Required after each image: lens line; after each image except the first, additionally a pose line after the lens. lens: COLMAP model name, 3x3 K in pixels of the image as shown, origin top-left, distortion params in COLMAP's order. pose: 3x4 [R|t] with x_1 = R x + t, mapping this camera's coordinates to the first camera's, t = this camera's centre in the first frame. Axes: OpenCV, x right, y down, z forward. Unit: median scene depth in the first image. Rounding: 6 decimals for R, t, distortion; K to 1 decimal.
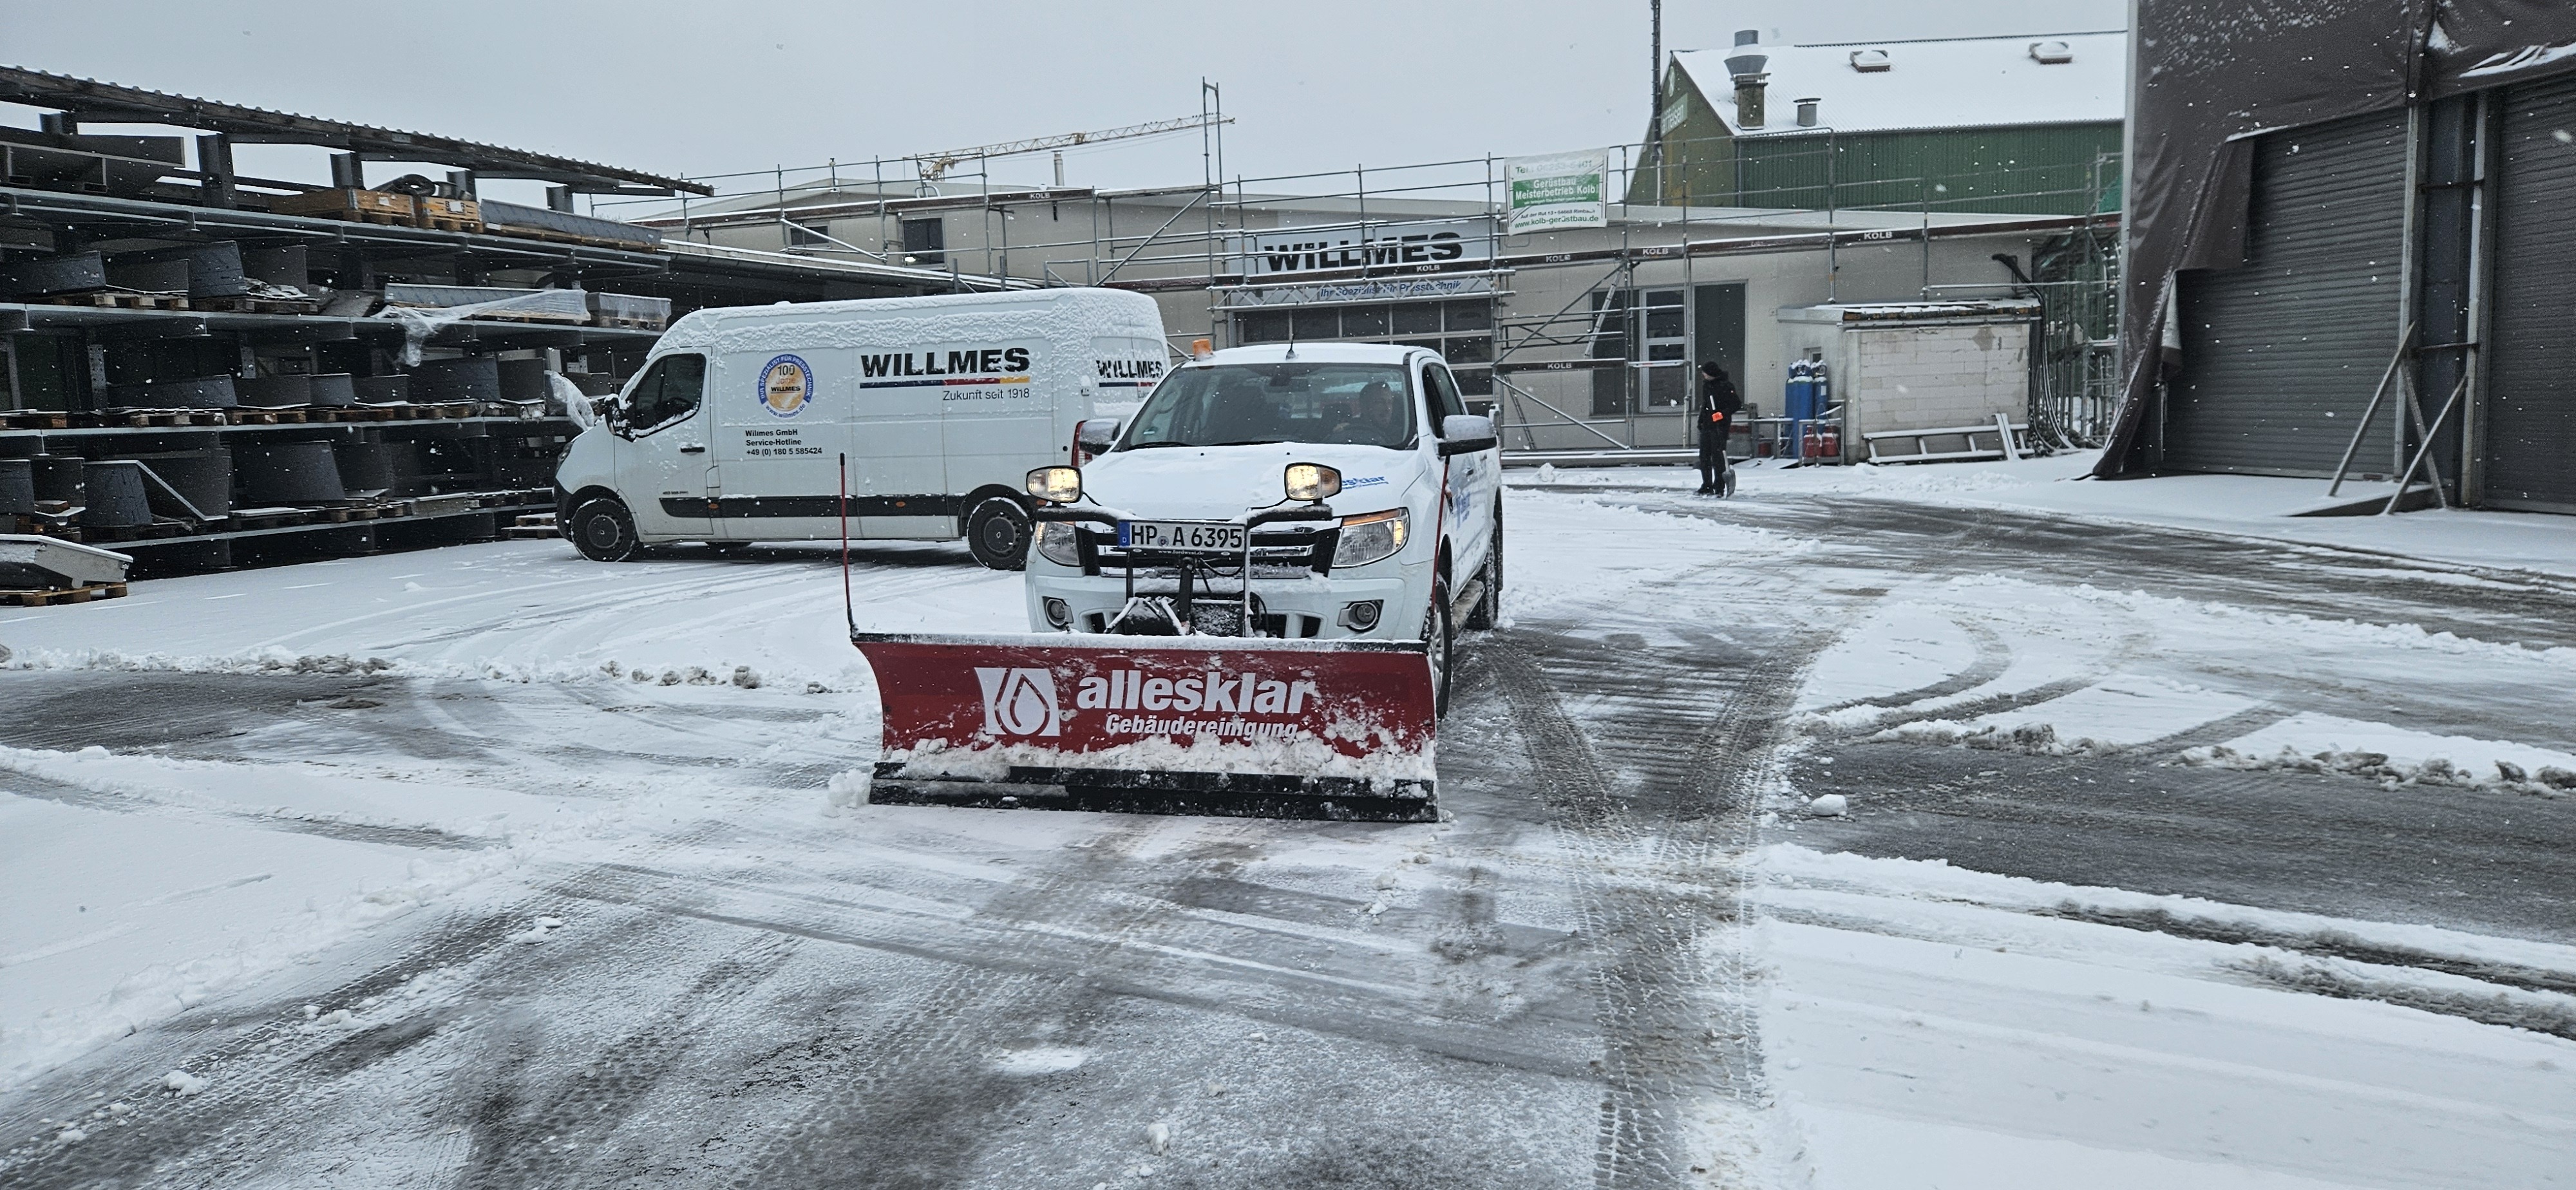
lens RADIAL K [[1769.8, 0, 1288.0], [0, 1769.8, 595.0], [0, 0, 1]] dist [0.102625, -0.076359]
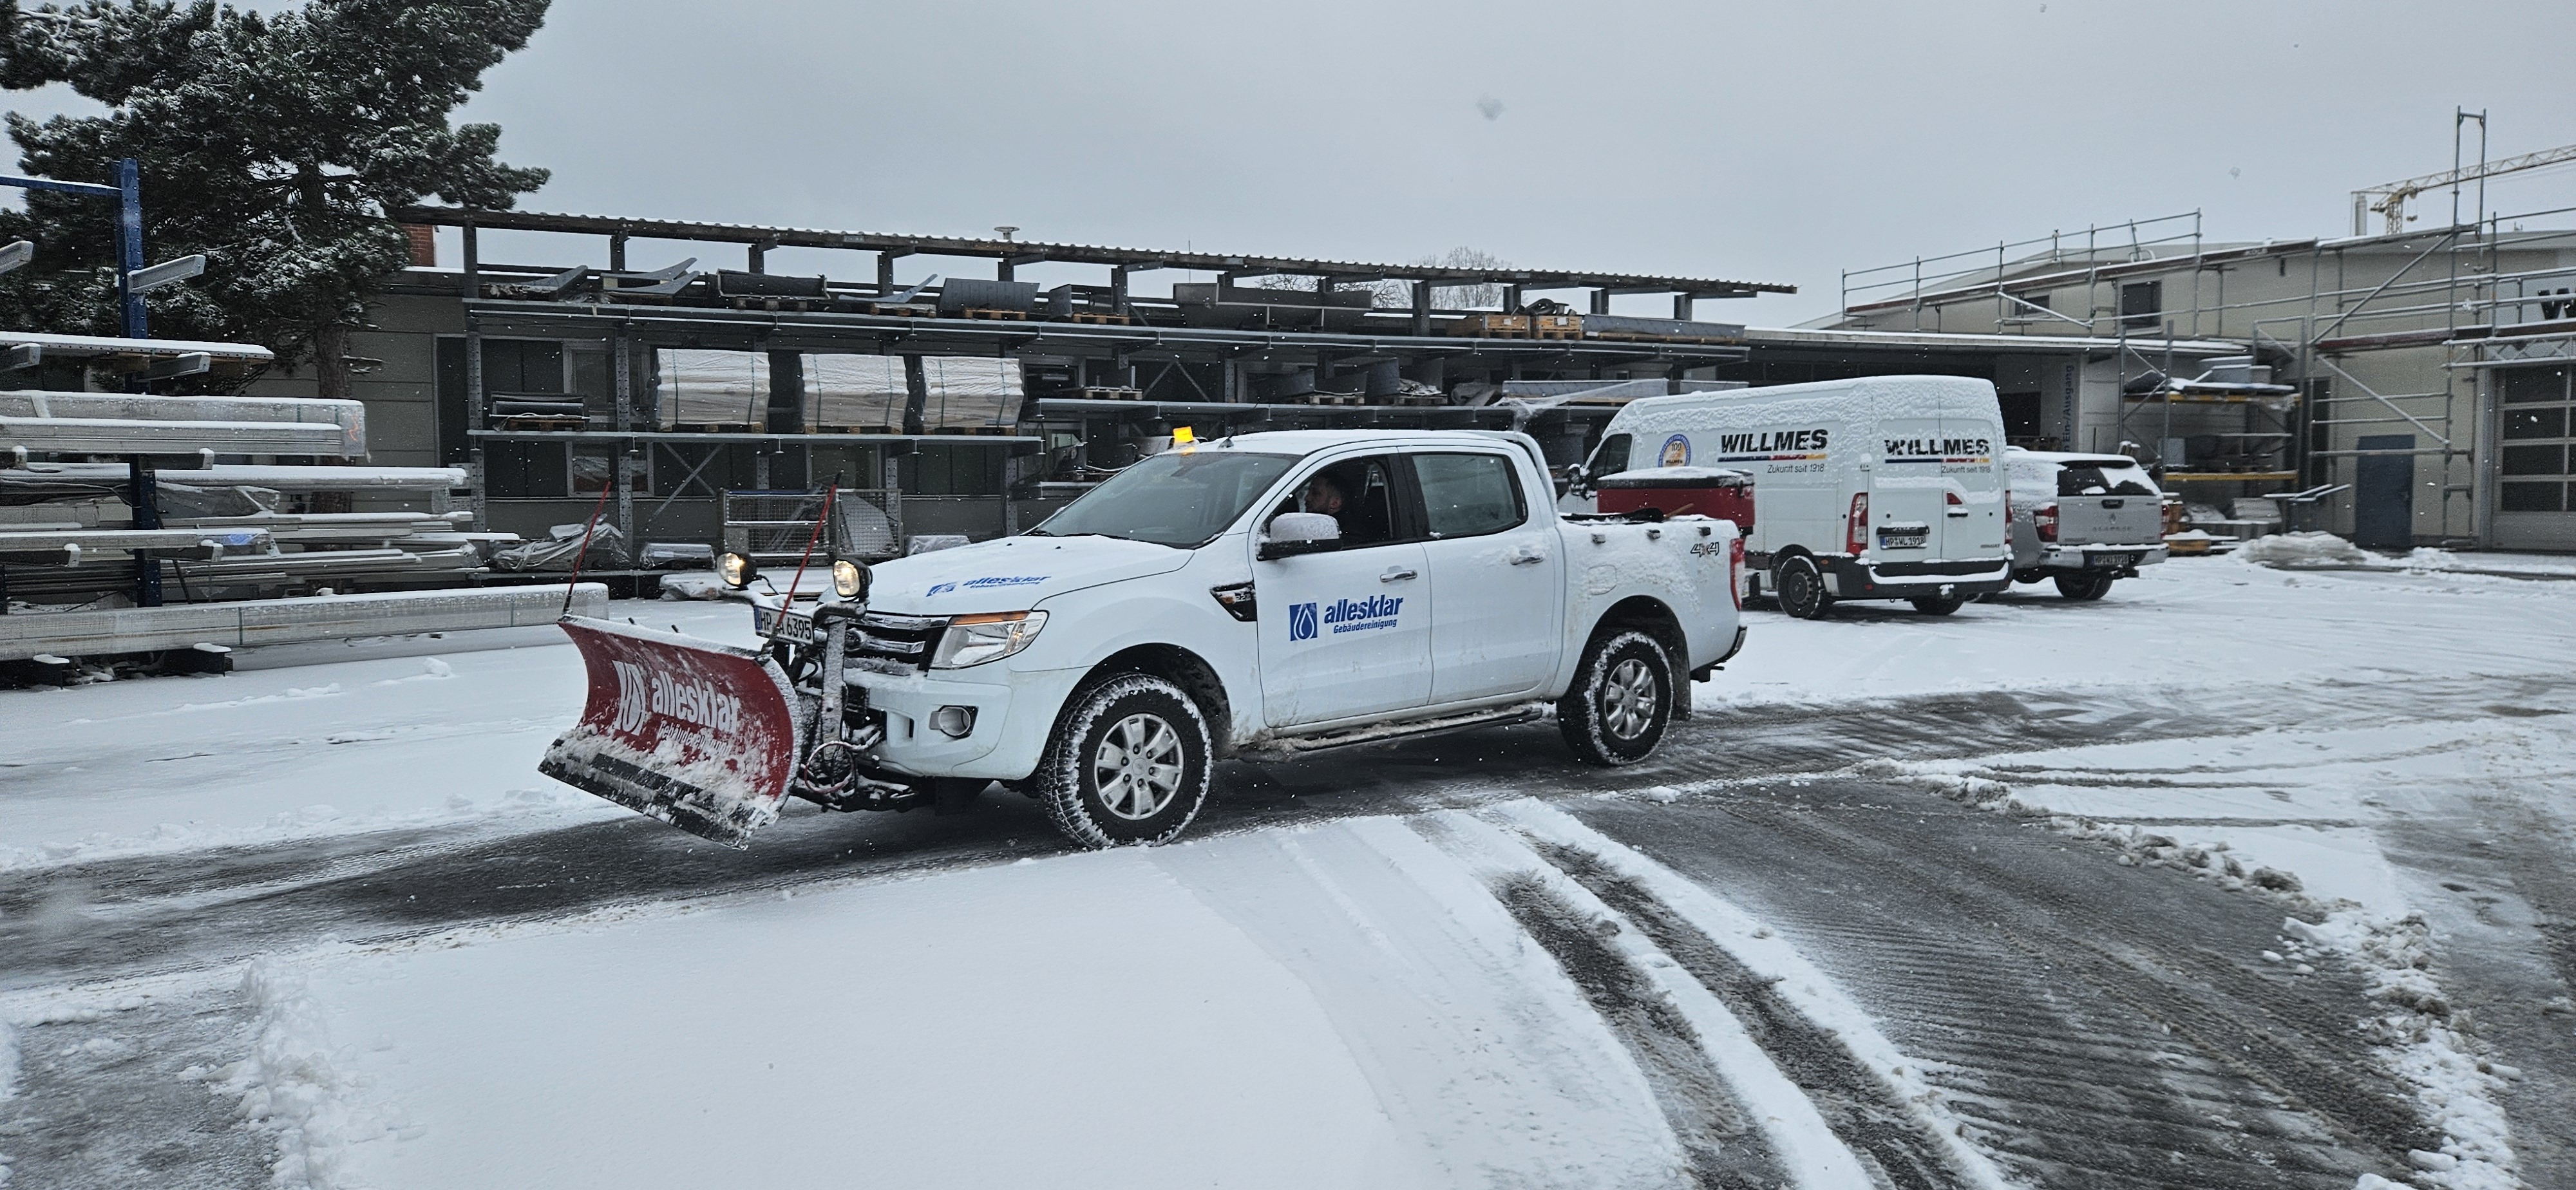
lens RADIAL K [[1769.8, 0, 1288.0], [0, 1769.8, 595.0], [0, 0, 1]] dist [0.102625, -0.076359]
pose [[0.696383, 0.071027, -0.714147, 0.358539], [-0.092243, 0.995695, 0.009080, -0.007208], [0.711718, 0.059552, 0.699937, -0.050860]]
